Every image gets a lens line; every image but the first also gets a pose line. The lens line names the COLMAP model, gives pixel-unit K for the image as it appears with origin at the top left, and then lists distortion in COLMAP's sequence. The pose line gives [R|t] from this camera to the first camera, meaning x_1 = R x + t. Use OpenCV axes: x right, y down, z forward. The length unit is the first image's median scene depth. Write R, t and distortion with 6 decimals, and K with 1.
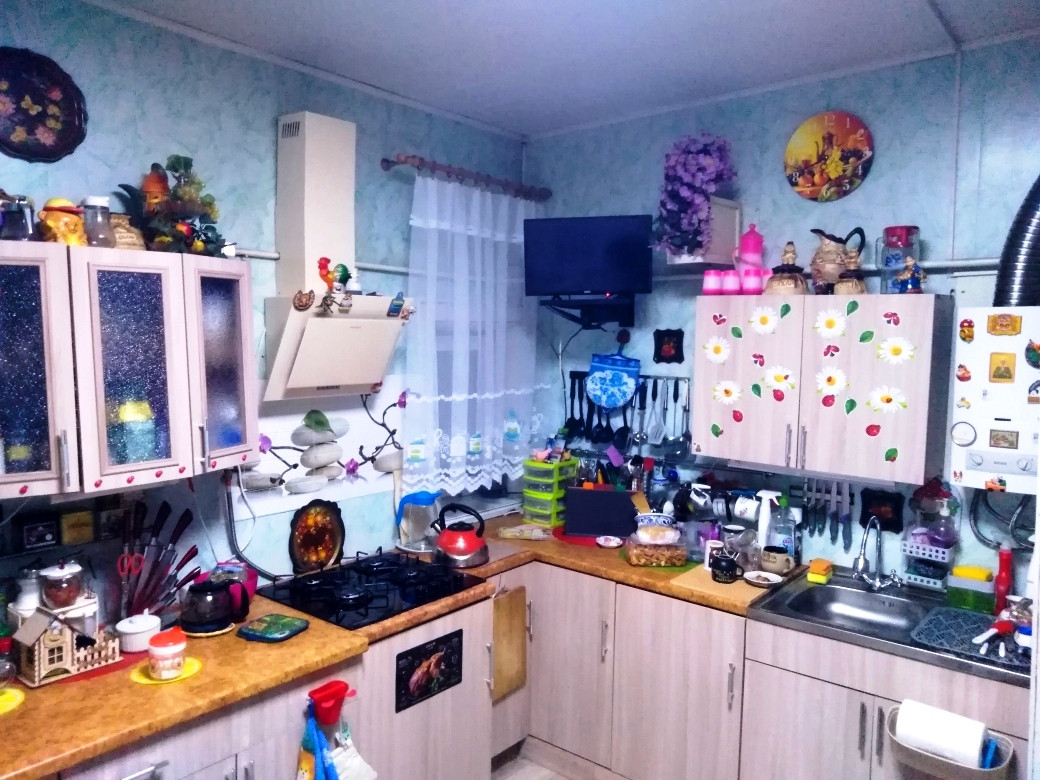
lens RADIAL K [[785.1, 0, 520.0], [0, 785.1, 390.0], [0, 0, 1]] dist [0.030059, -0.006118]
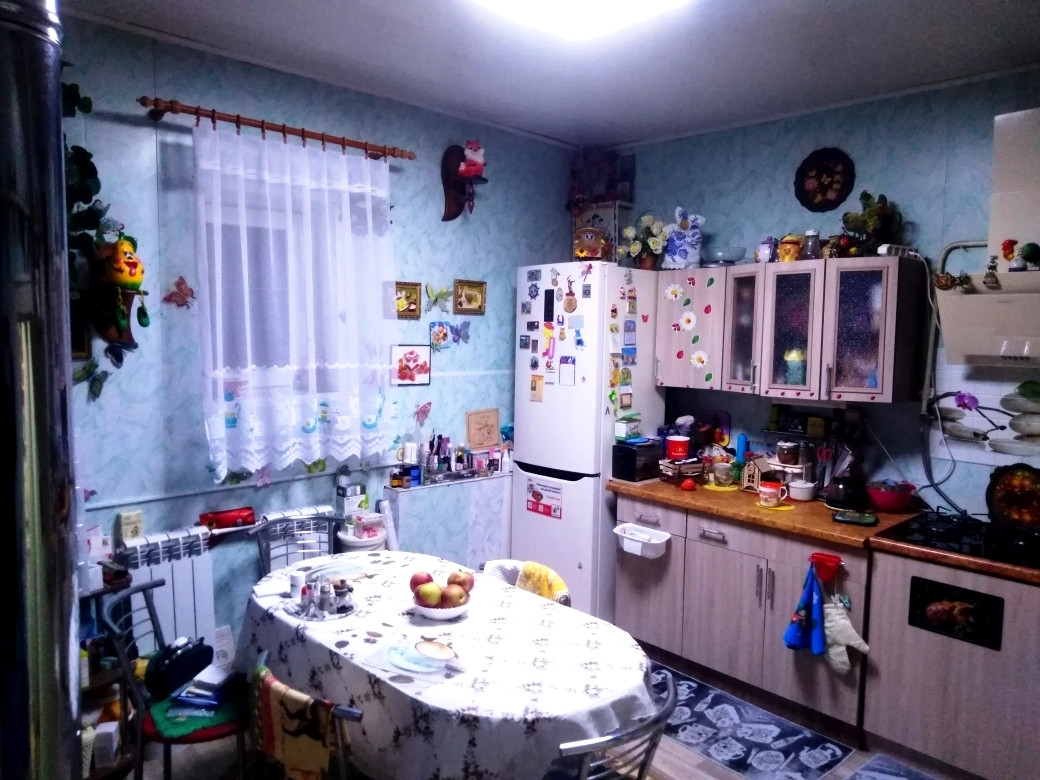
lens RADIAL K [[785.1, 0, 520.0], [0, 785.1, 390.0], [0, 0, 1]] dist [0.030059, -0.006118]
pose [[-0.129365, 0.080527, -0.988322, 1.046497], [-0.081605, 0.992452, 0.091545, -0.005024], [0.988233, 0.092495, -0.121817, 0.515993]]
